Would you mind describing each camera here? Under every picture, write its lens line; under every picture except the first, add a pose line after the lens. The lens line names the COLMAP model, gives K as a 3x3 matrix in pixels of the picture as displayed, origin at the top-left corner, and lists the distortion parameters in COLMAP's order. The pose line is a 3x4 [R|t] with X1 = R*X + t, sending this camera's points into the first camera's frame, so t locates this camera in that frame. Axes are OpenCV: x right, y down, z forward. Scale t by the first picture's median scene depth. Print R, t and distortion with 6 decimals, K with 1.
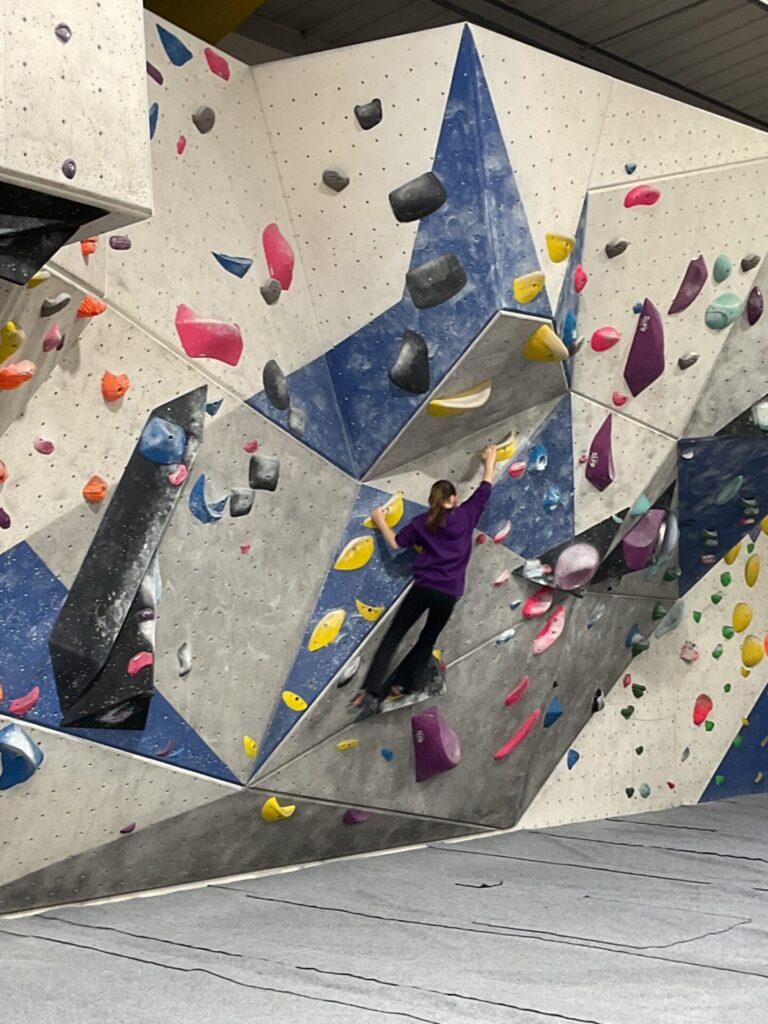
lens RADIAL K [[1587.9, 0, 380.6], [0, 1587.9, 510.5], [0, 0, 1]] dist [0.087172, 0.000000]
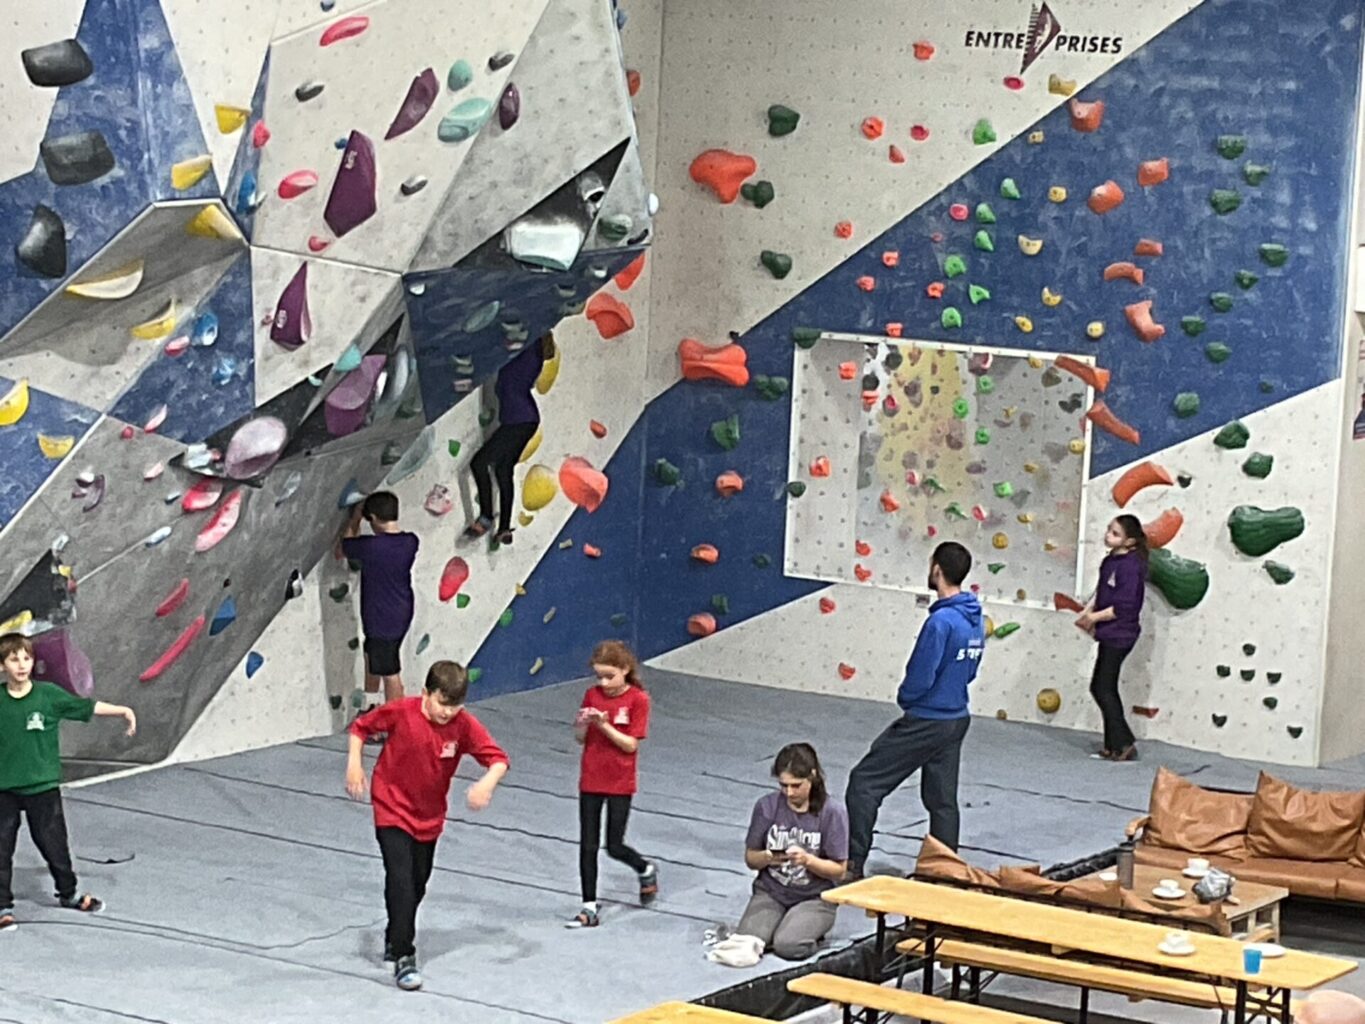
lens RADIAL K [[3938.8, 0, 684.6], [0, 3938.8, 510.8], [0, 0, 1]] dist [0.095315, 0.000000]
pose [[0.982682, 0.029106, 0.183000, -0.020611], [-0.064582, 0.979461, 0.191010, -0.310691], [-0.173682, -0.199521, 0.964379, -0.874359]]
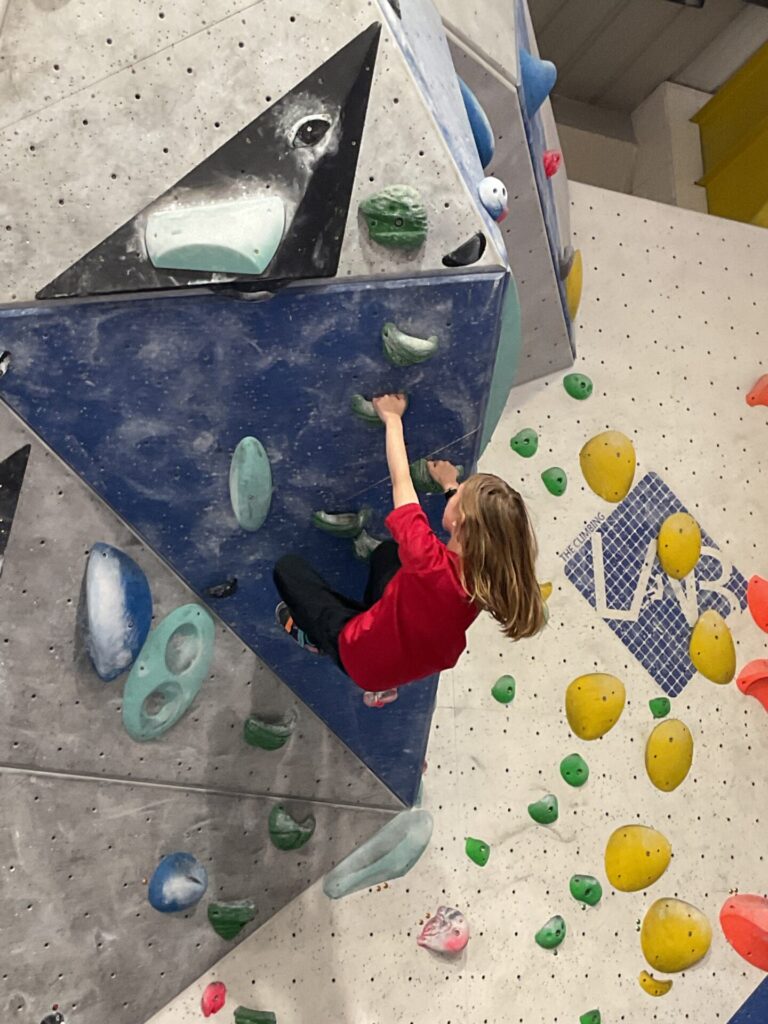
lens RADIAL K [[1573.4, 0, 380.8], [0, 1573.4, 510.3], [0, 0, 1]] dist [0.101247, 0.000000]
pose [[0.939369, -0.125379, -0.319164, 0.422430], [0.047597, 0.969423, -0.240736, 0.102565], [0.339588, 0.210949, 0.916614, 0.724566]]
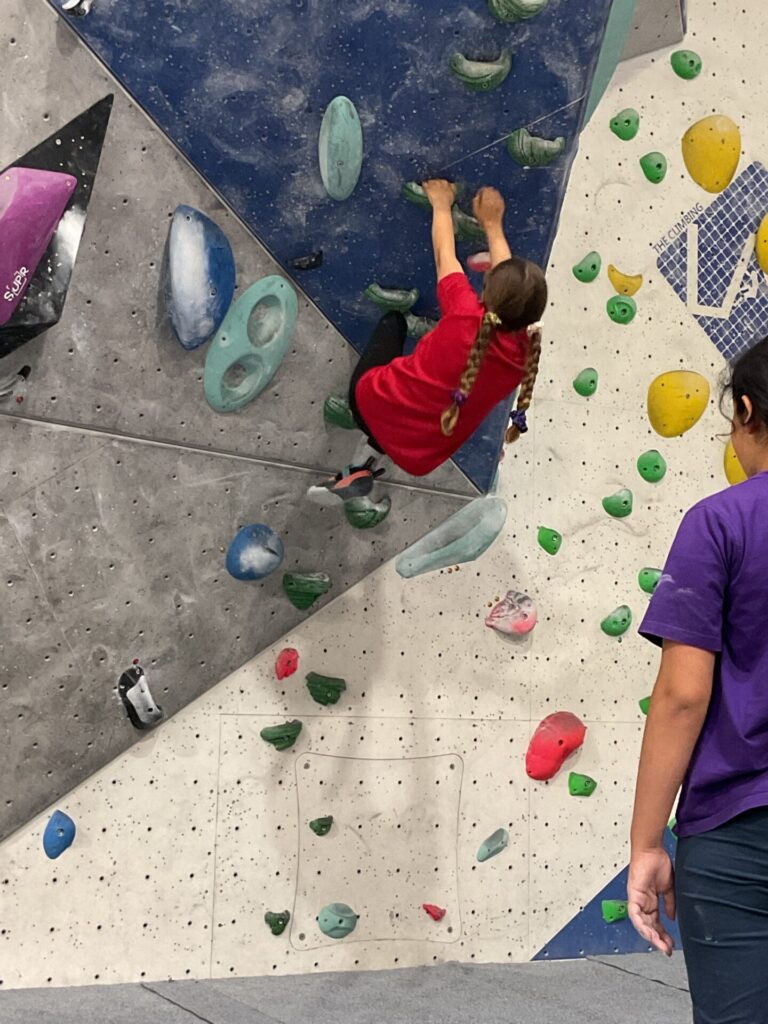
lens RADIAL K [[1573.4, 0, 381.2], [0, 1573.4, 514.4], [0, 0, 1]] dist [0.101247, 0.000000]
pose [[0.928244, -0.019003, -0.371486, 0.413641], [-0.002000, 0.998425, -0.056070, 0.109002], [0.371967, 0.052790, 0.926744, 0.731957]]
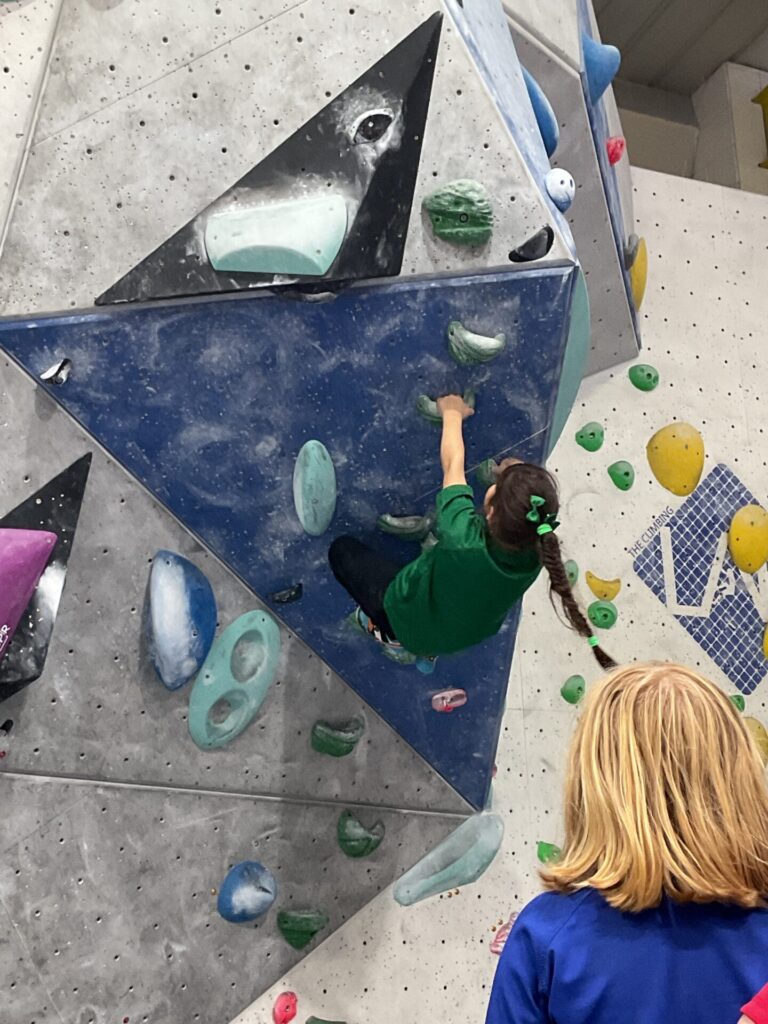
lens RADIAL K [[1573.4, 0, 380.9], [0, 1573.4, 509.3], [0, 0, 1]] dist [0.101247, 0.000000]
pose [[0.925921, -0.137818, -0.351677, 0.416039], [0.055190, 0.970429, -0.234992, 0.095520], [0.373663, 0.198175, 0.906147, 0.731753]]
